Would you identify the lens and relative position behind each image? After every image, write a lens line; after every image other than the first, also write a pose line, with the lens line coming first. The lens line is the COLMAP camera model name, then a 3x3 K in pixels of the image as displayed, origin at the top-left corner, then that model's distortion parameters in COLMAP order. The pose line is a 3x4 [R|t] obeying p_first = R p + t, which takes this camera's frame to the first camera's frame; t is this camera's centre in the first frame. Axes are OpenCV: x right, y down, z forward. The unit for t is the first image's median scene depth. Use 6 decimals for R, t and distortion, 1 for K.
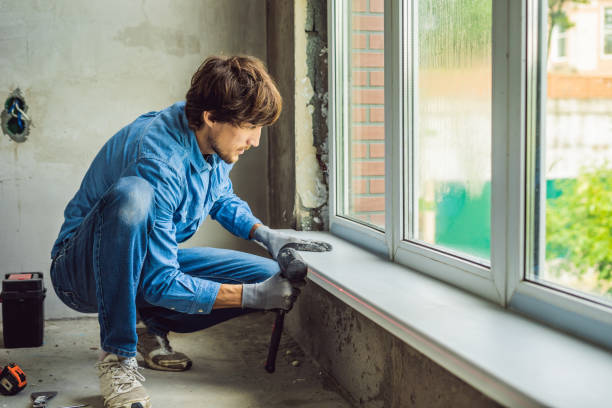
lens RADIAL K [[886.8, 0, 308.6], [0, 886.8, 197.0], [0, 0, 1]] dist [-0.001966, 0.000000]
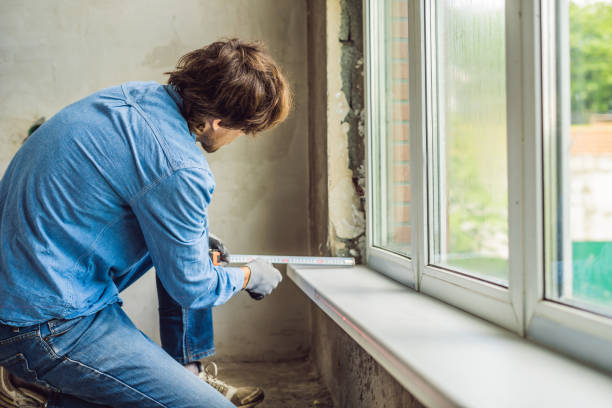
lens RADIAL K [[886.8, 0, 301.0], [0, 886.8, 209.4], [0, 0, 1]] dist [-0.001966, 0.000000]
pose [[0.989036, -0.007454, -0.147489, 0.088741], [-0.001673, 0.998096, -0.061658, 0.038022], [0.147668, 0.061228, 0.987140, 0.122820]]
